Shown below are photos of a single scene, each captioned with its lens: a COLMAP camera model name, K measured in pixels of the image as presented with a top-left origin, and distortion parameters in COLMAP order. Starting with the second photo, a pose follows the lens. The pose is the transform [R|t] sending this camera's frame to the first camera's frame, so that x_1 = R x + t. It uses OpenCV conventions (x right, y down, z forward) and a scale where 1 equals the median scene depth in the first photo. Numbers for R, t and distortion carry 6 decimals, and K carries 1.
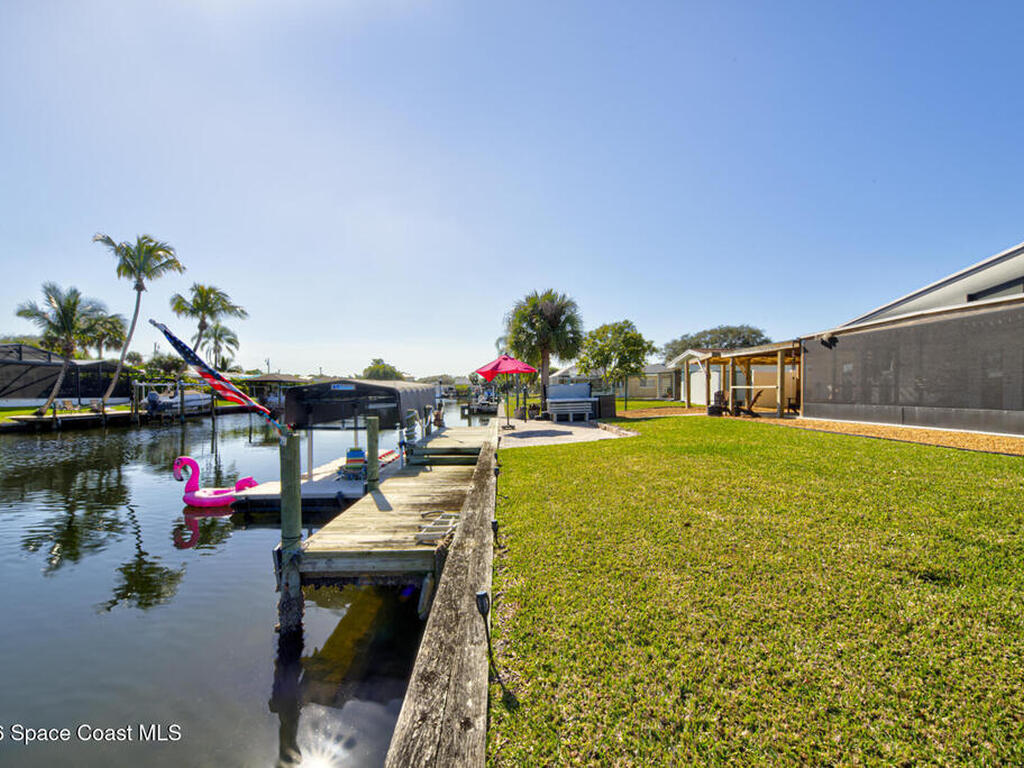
lens RADIAL K [[416.0, 0, 514.2], [0, 416.0, 390.3], [0, 0, 1]] dist [0.003652, 0.000107]
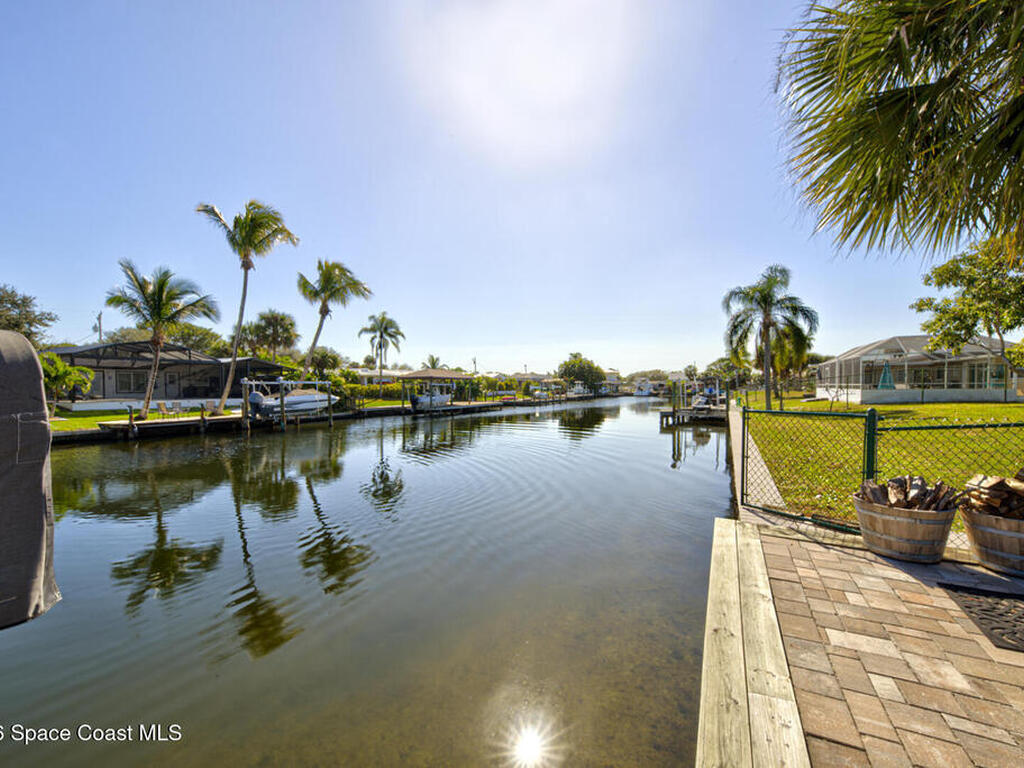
lens RADIAL K [[416.0, 0, 522.2], [0, 416.0, 394.3], [0, 0, 1]] dist [0.003652, 0.000107]
pose [[0.884953, 0.001926, -0.465677, -0.027362], [0.006190, 0.999854, 0.015900, -0.001038], [0.465640, -0.016954, 0.884812, 0.460539]]
